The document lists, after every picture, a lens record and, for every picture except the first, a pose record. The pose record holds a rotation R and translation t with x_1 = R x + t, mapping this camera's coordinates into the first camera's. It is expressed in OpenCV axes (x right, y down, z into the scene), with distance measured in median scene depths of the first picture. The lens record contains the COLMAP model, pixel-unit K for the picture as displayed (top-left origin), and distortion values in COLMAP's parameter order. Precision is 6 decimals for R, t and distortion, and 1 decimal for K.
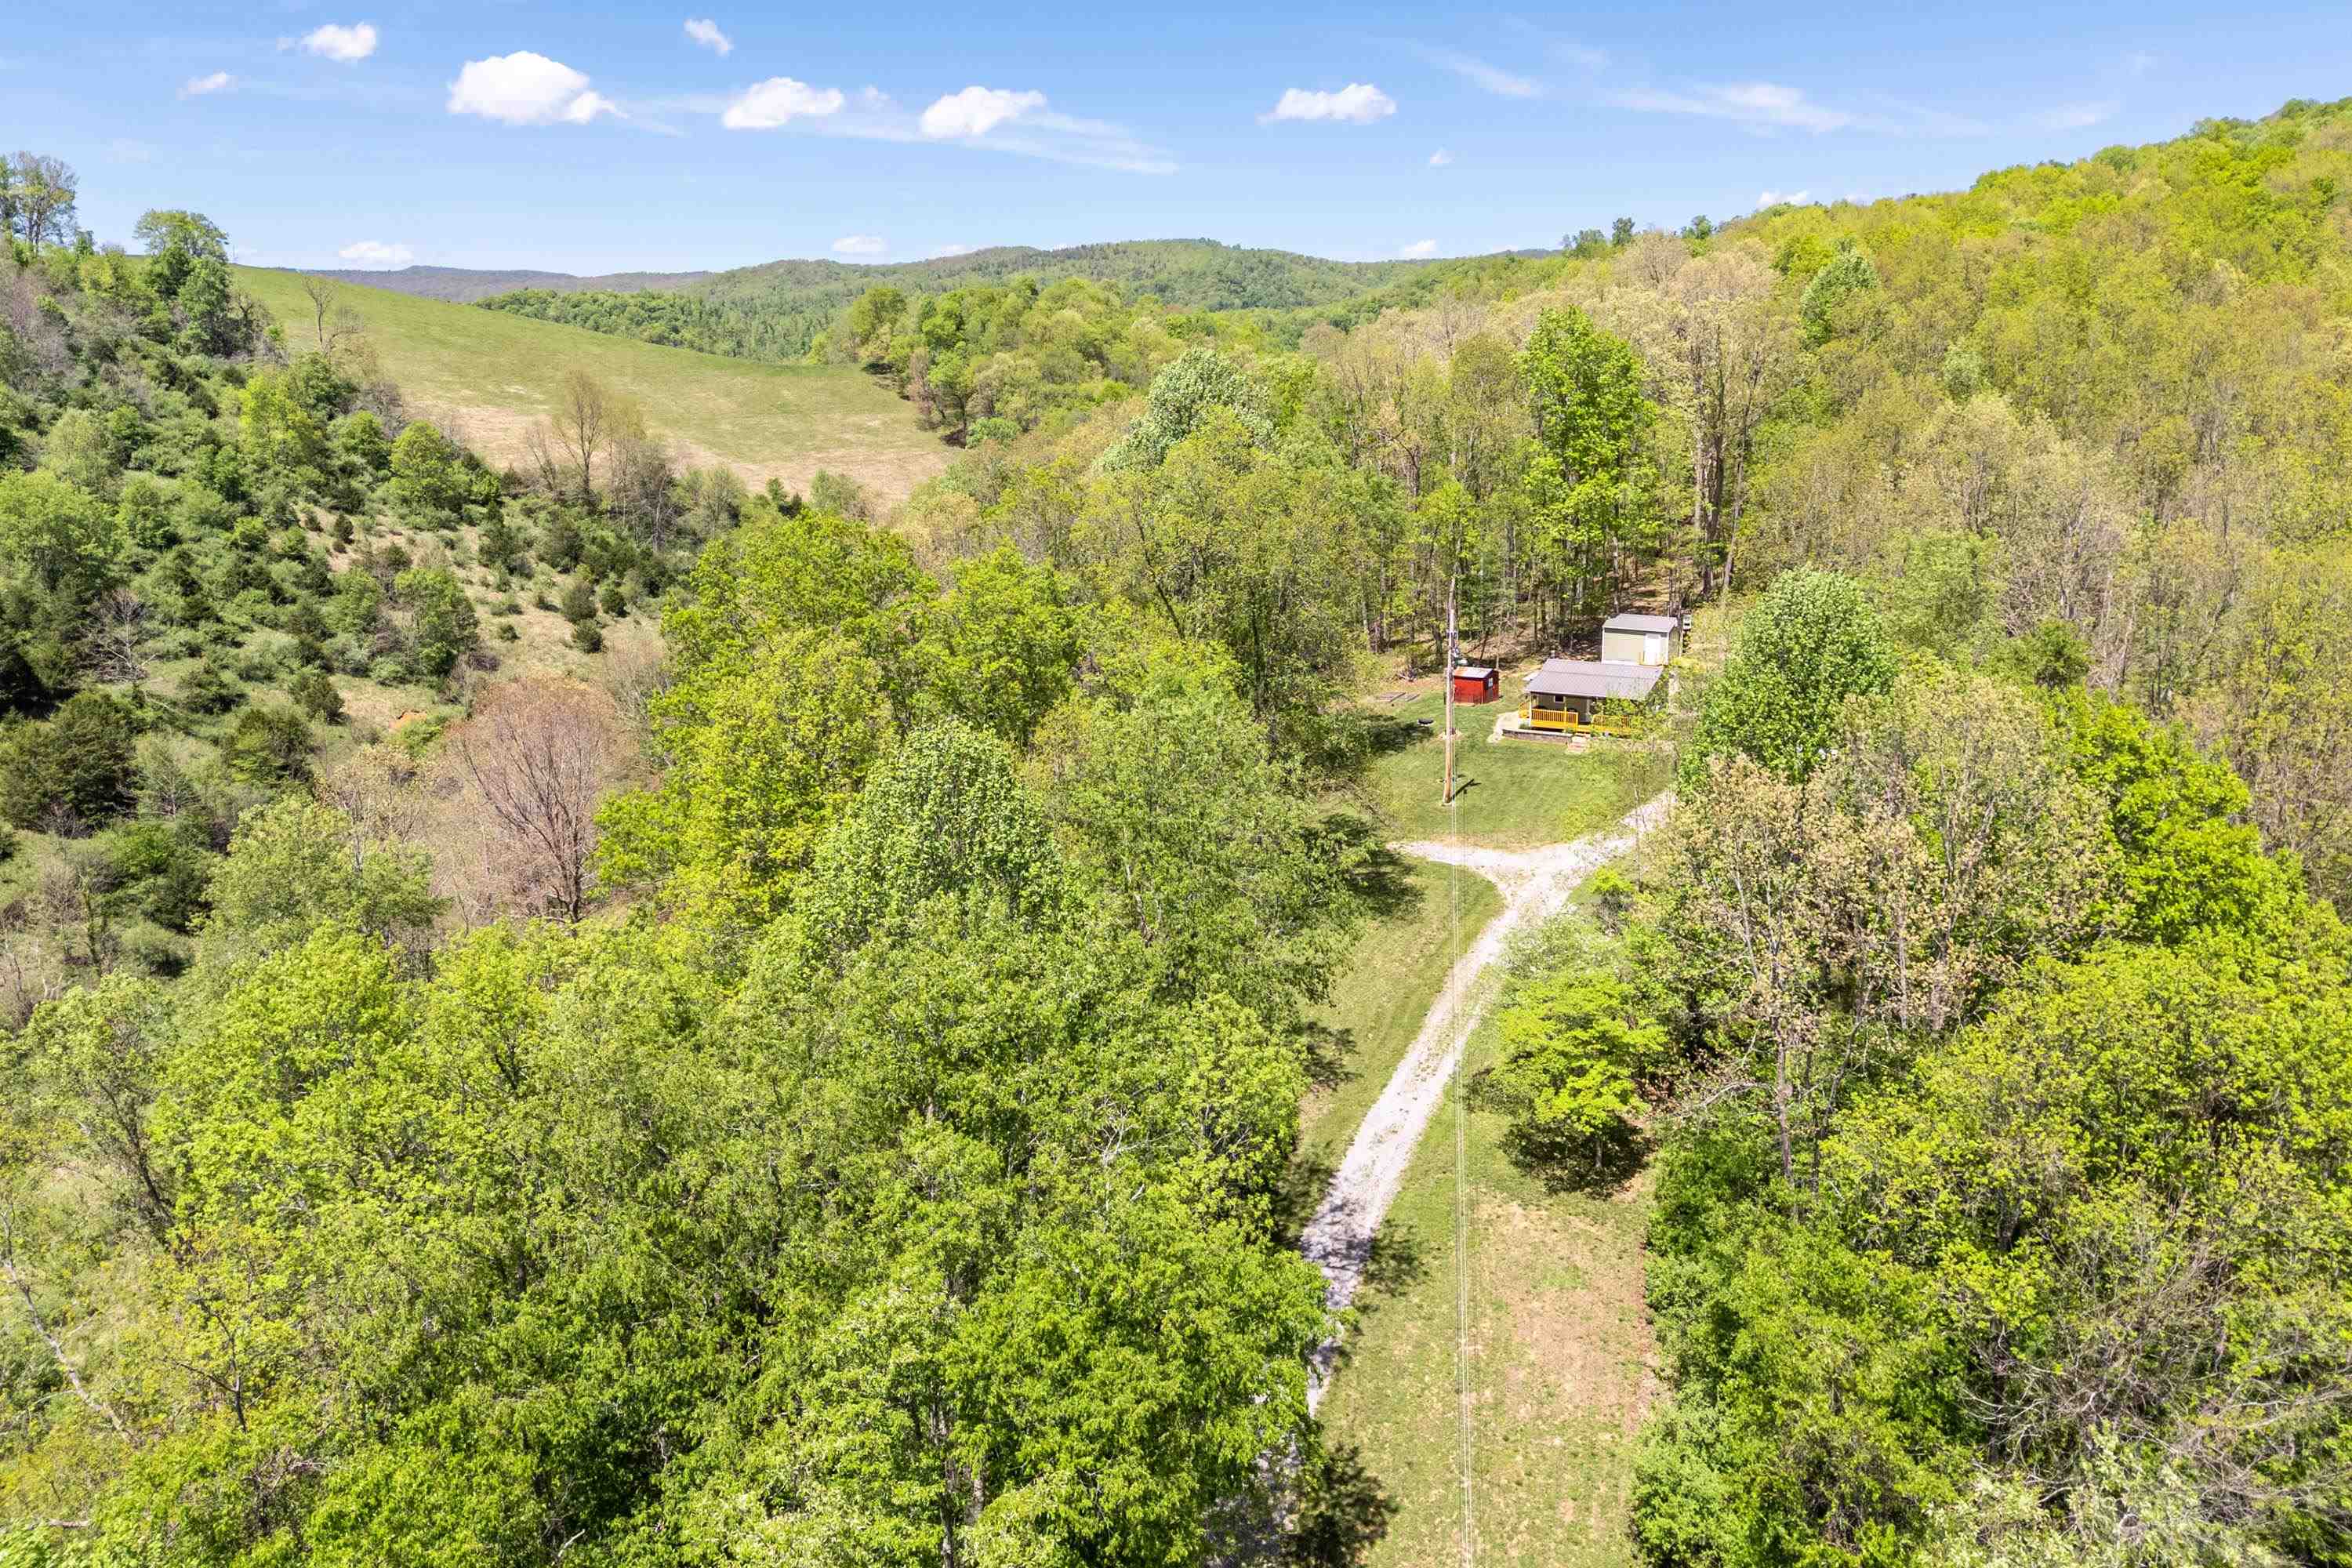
lens RADIAL K [[1703.5, 0, 1185.9], [0, 1703.5, 720.0], [0, 0, 1]] dist [0.072604, -0.067351]
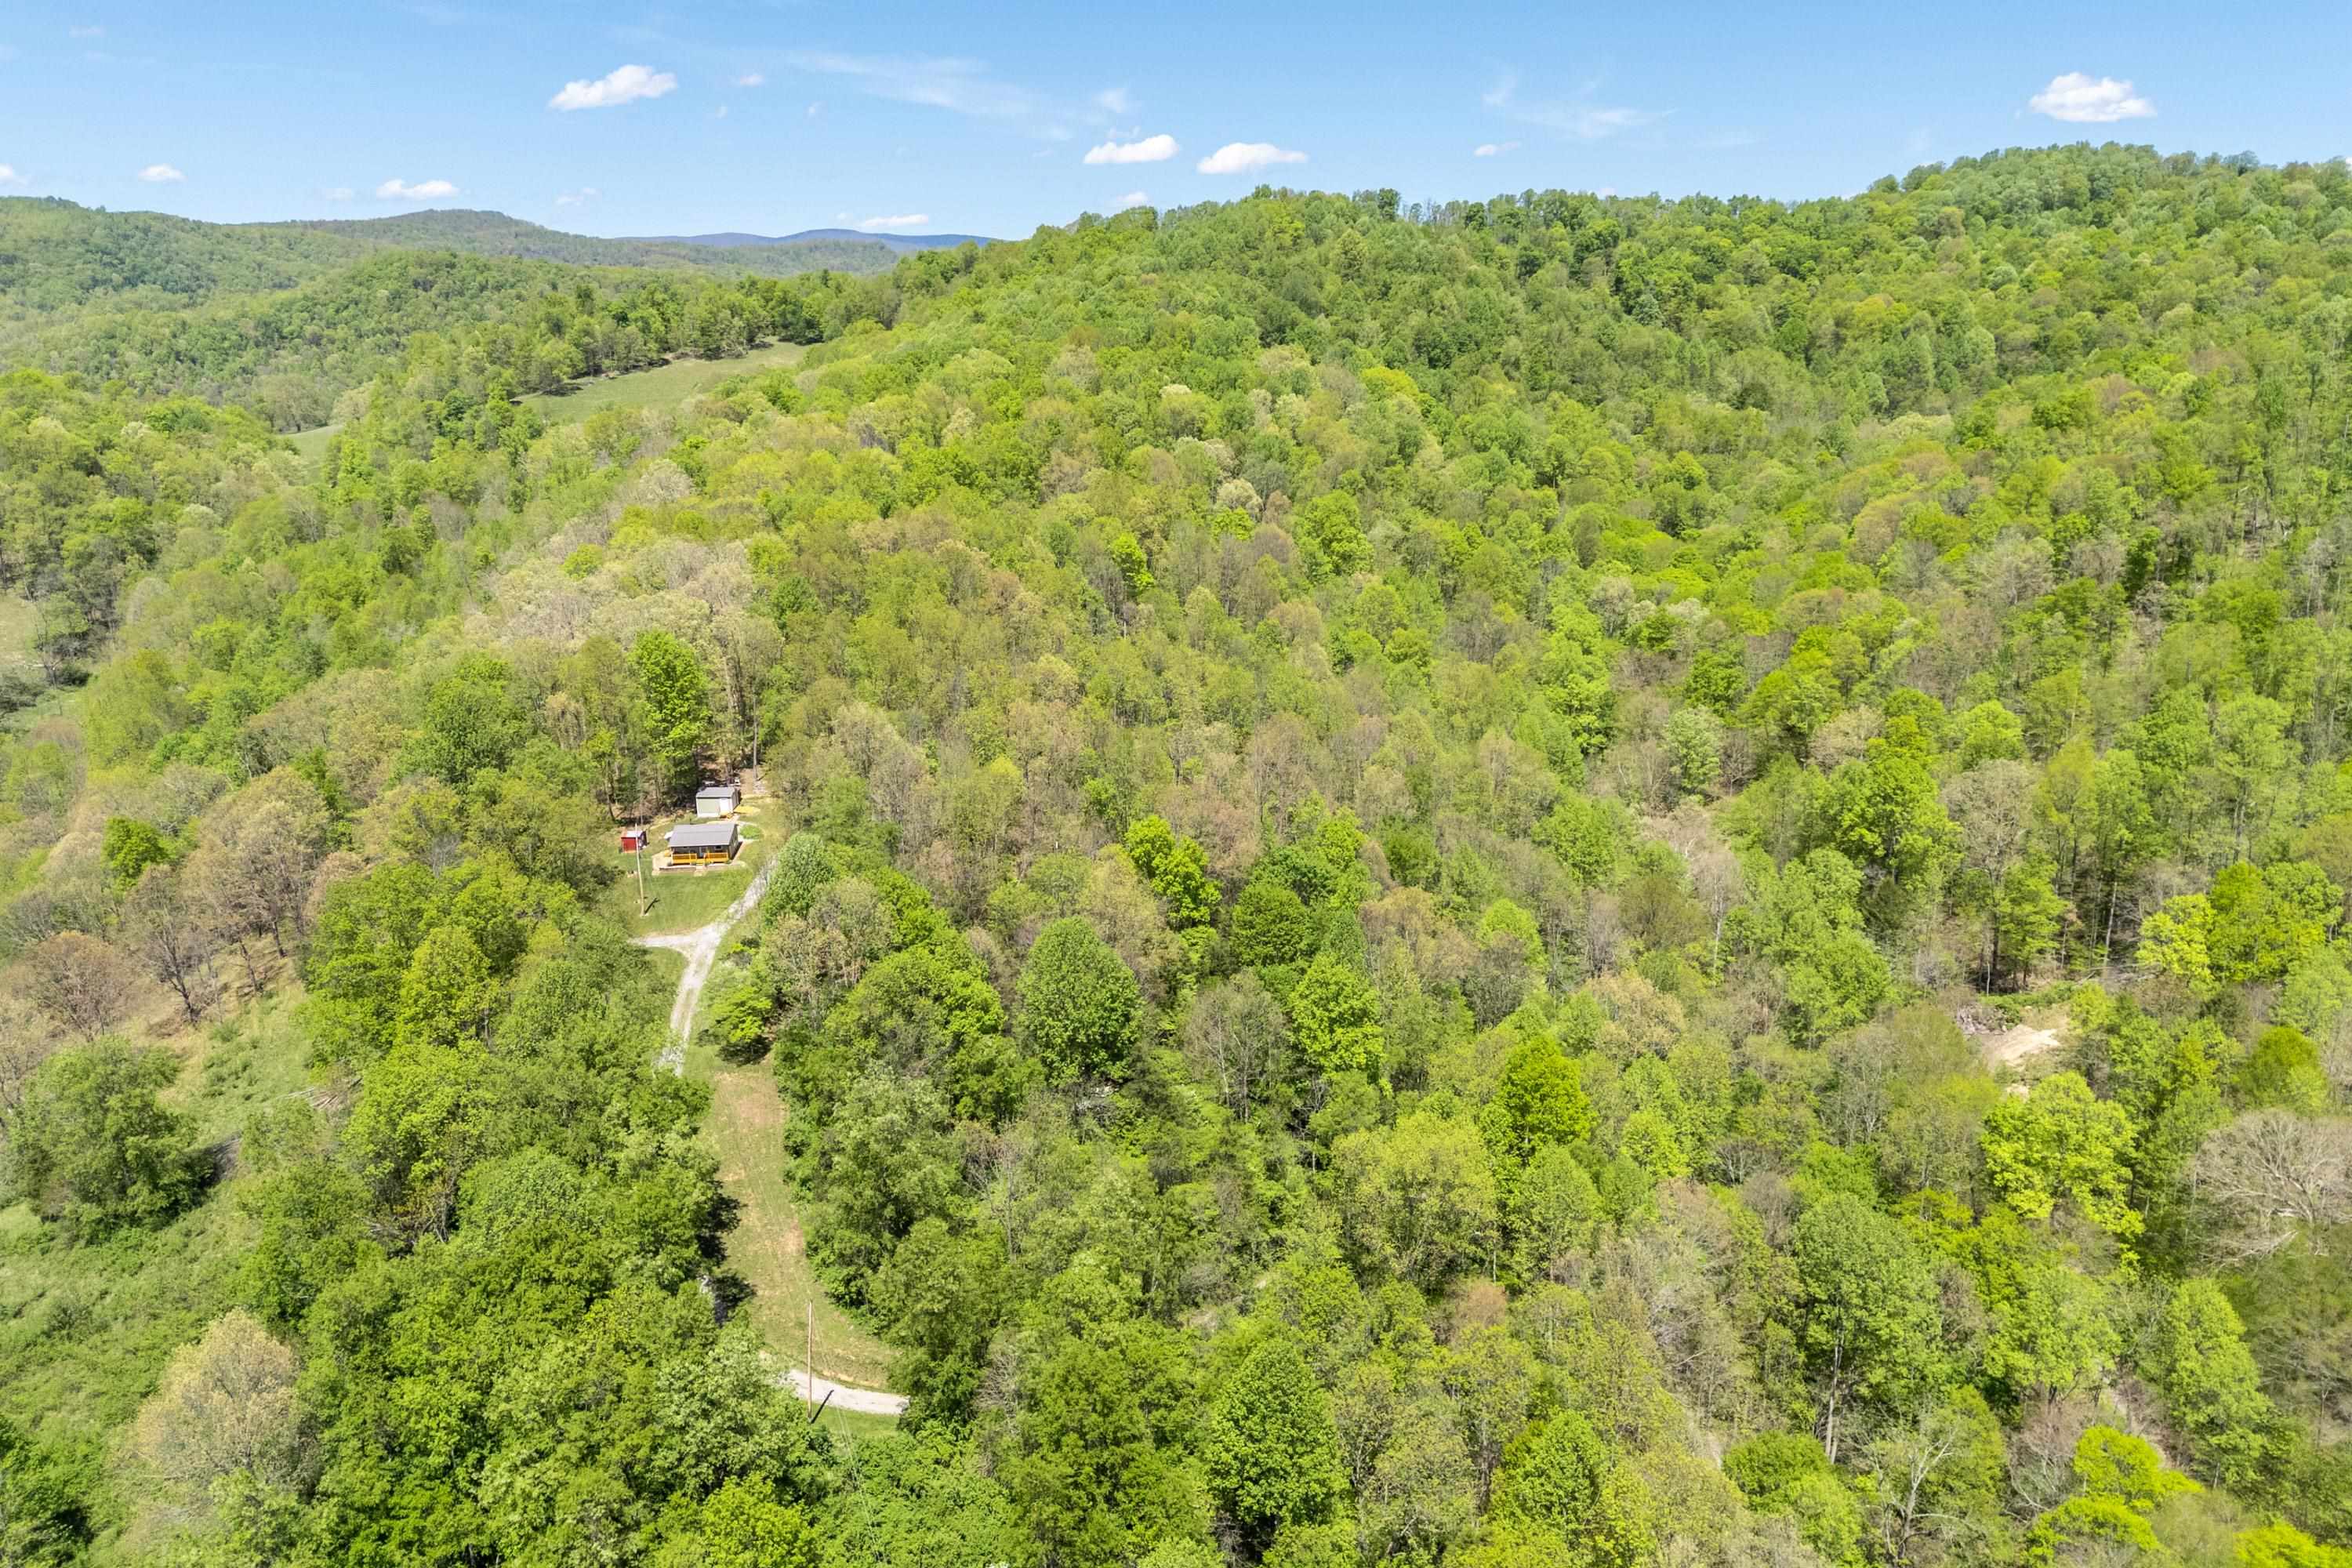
lens RADIAL K [[1703.5, 0, 1183.1], [0, 1703.5, 804.1], [0, 0, 1]] dist [0.072604, -0.067351]
pose [[0.840005, -0.153208, 0.520499, -0.131651], [0.115569, 0.987813, 0.104252, -0.082060], [-0.530128, -0.027419, 0.847474, -0.403035]]
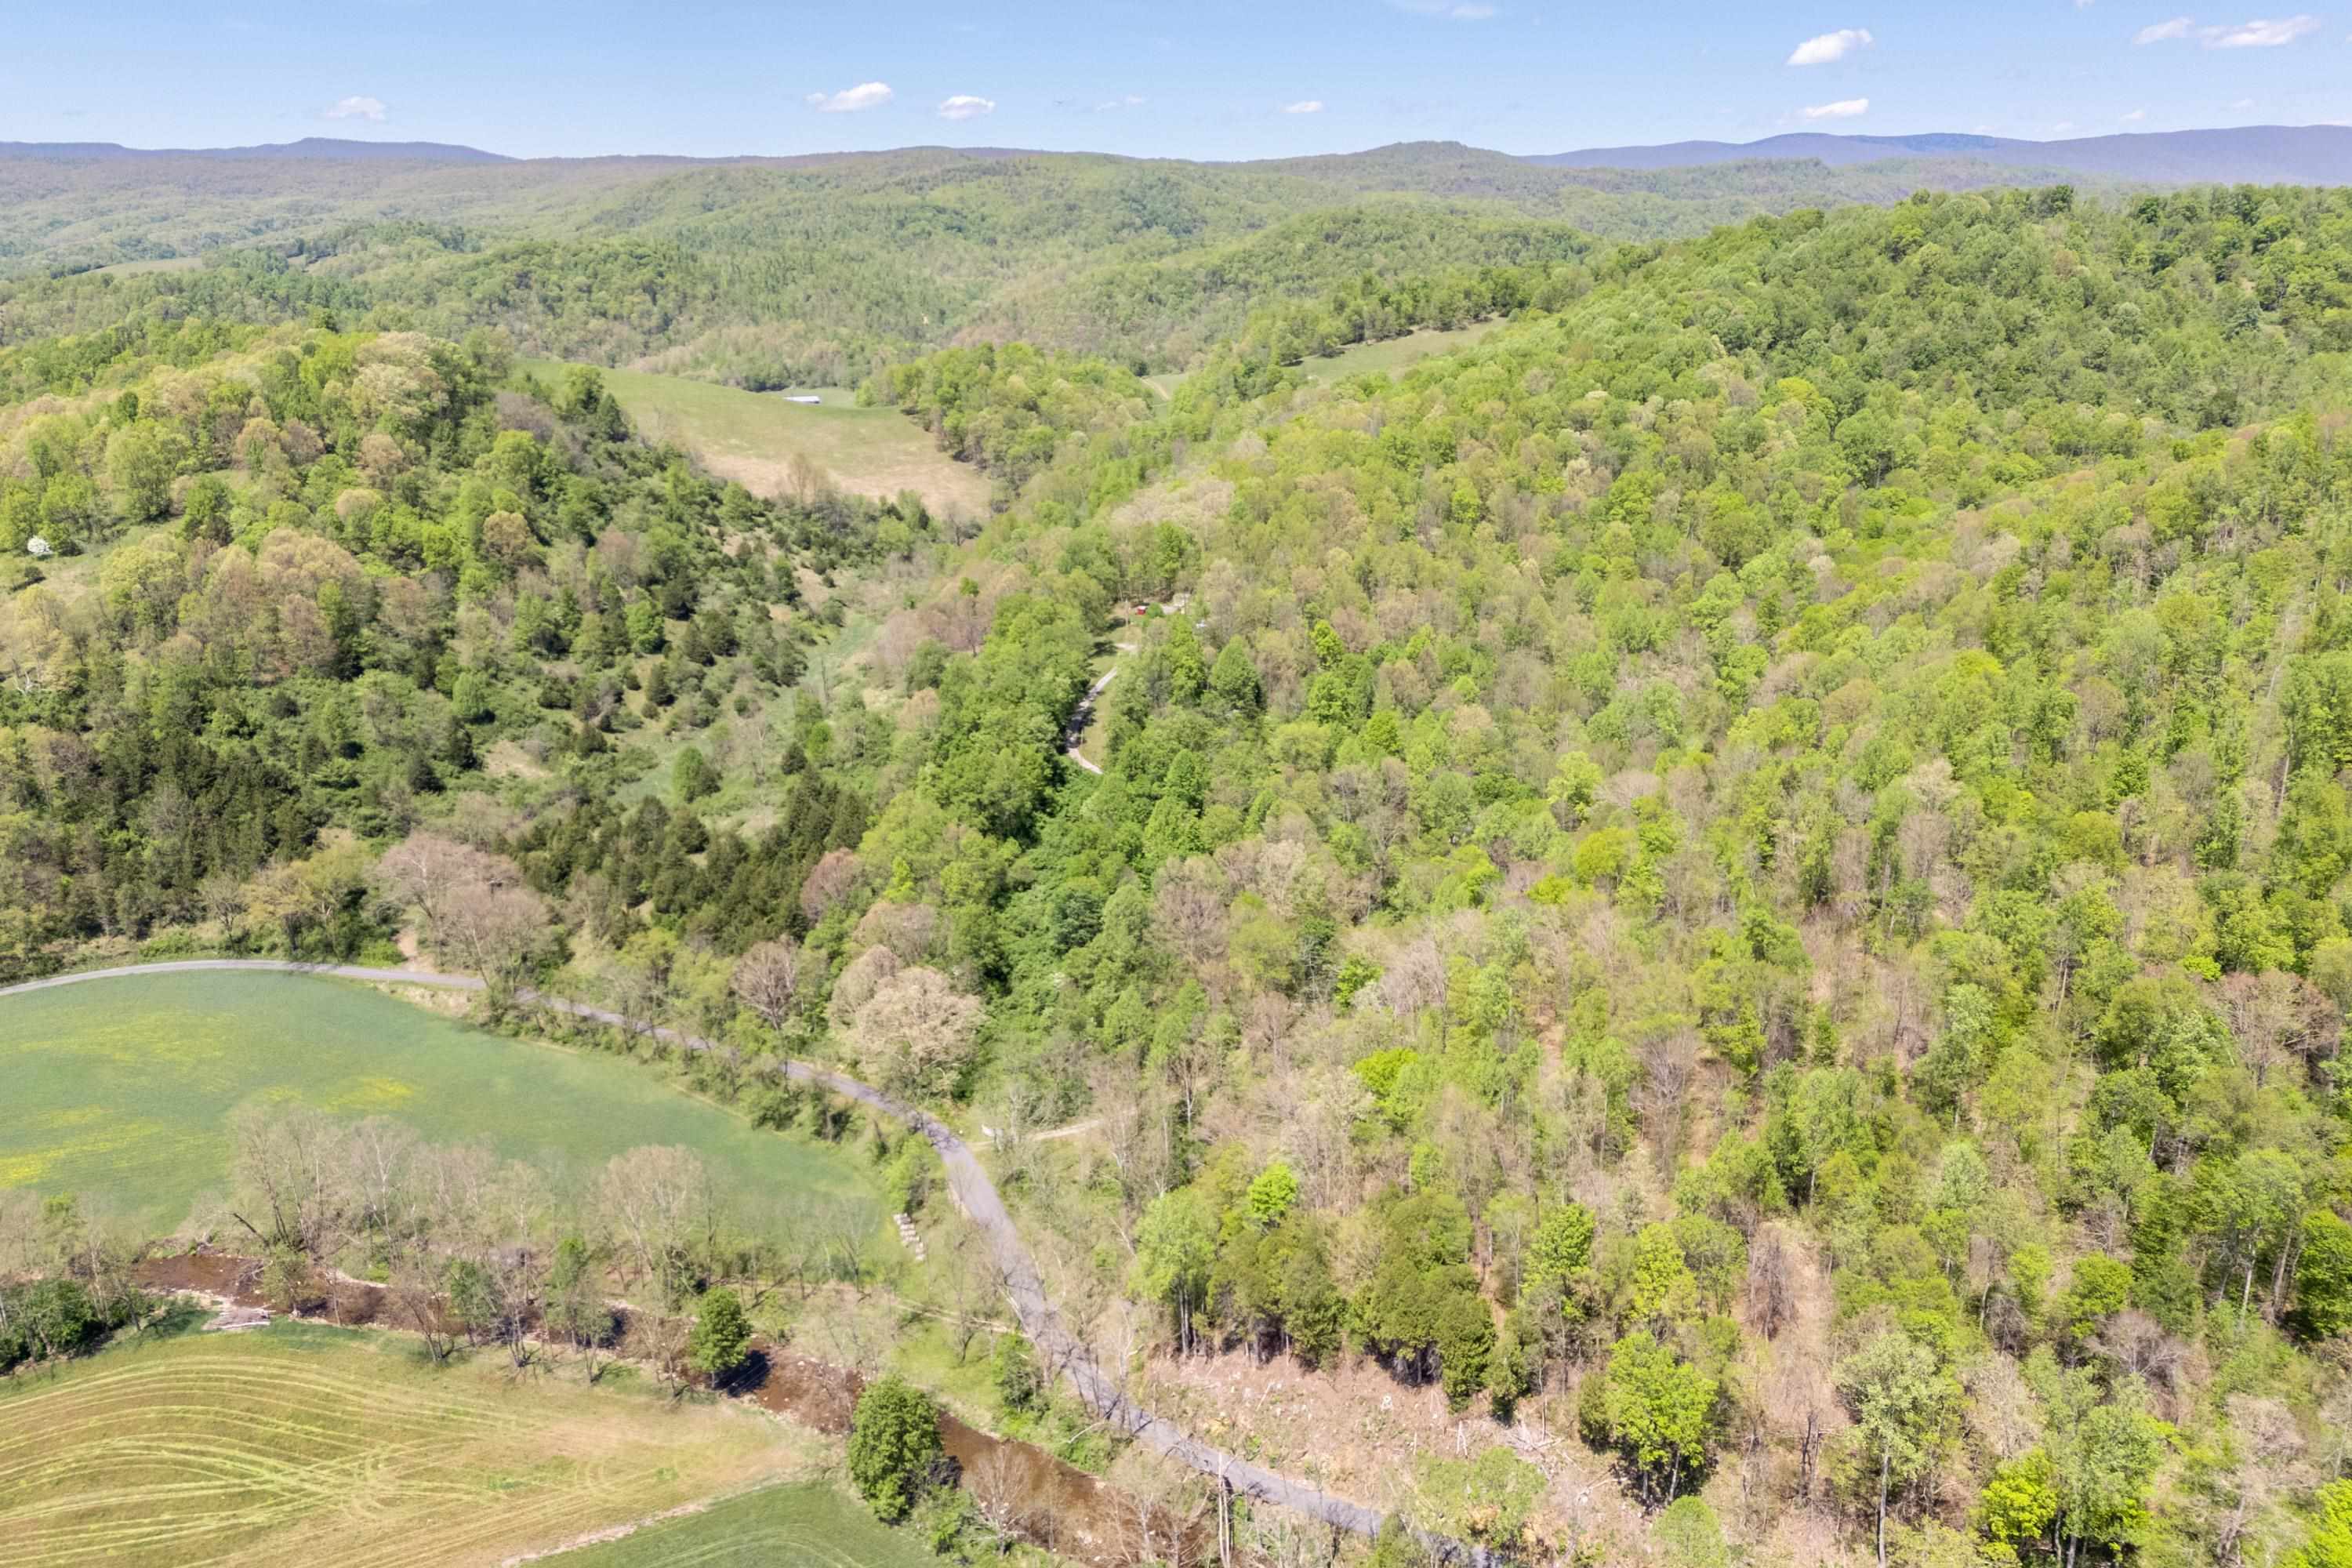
lens RADIAL K [[1703.5, 0, 1190.0], [0, 1703.5, 801.9], [0, 0, 1]] dist [0.072604, -0.067351]
pose [[0.998698, -0.018911, 0.047379, 0.033064], [0.013033, 0.992513, 0.121442, -0.027471], [-0.049321, -0.120666, 0.991467, -1.477938]]
